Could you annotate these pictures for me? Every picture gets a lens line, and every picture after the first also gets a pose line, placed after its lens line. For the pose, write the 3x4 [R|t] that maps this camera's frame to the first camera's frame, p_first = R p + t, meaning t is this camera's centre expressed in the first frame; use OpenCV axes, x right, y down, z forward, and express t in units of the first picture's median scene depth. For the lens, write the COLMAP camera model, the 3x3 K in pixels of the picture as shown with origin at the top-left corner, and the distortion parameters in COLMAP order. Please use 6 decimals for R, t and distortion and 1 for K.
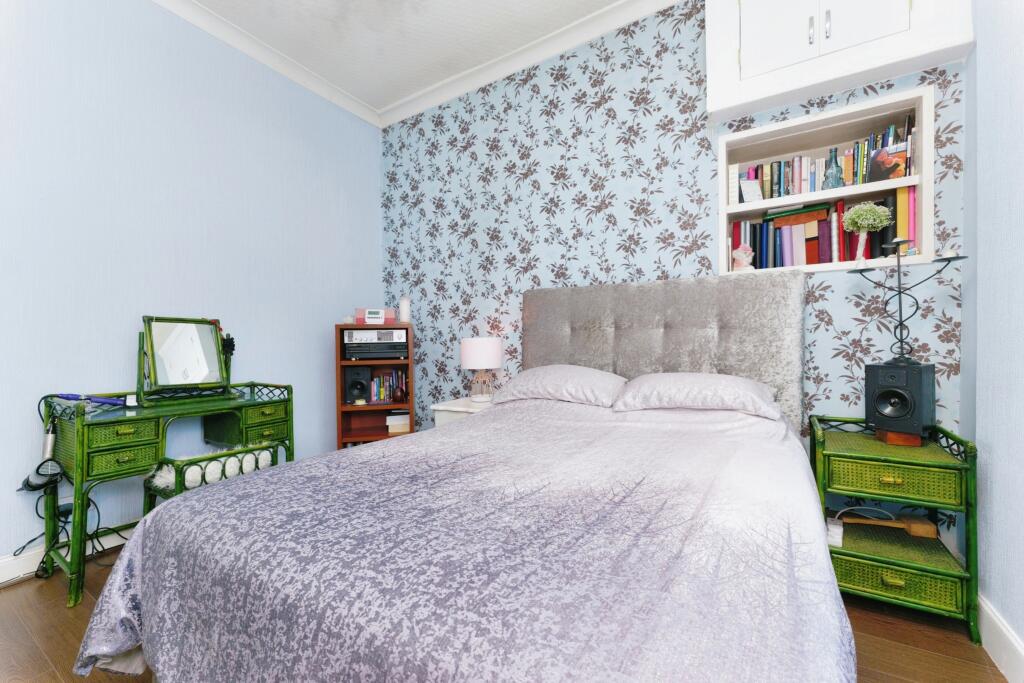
lens RADIAL K [[440.9, 0, 462.7], [0, 440.9, 352.3], [0, 0, 1]] dist [0.000931, 0.000283]
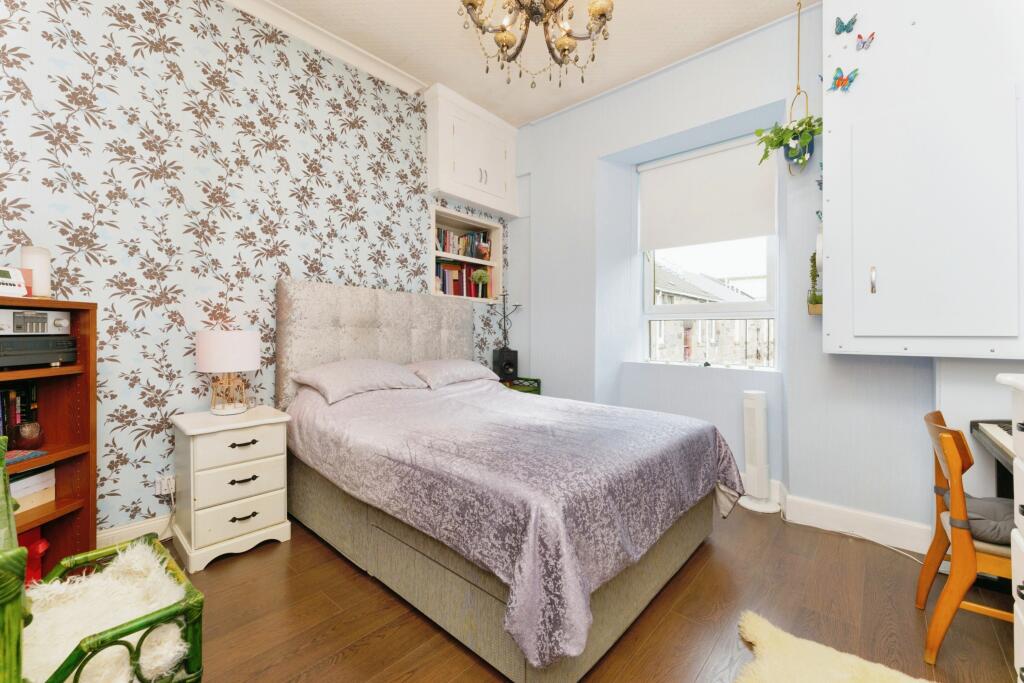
lens RADIAL K [[417.2, 0, 512.0], [0, 417.2, 341.5], [0, 0, 1]] dist [0.000102, 0.000009]
pose [[0.114997, 0.006272, 0.993346, -0.728170], [0.017756, 0.999807, -0.008368, 0.001922], [-0.993207, 0.018600, 0.114864, 0.513540]]
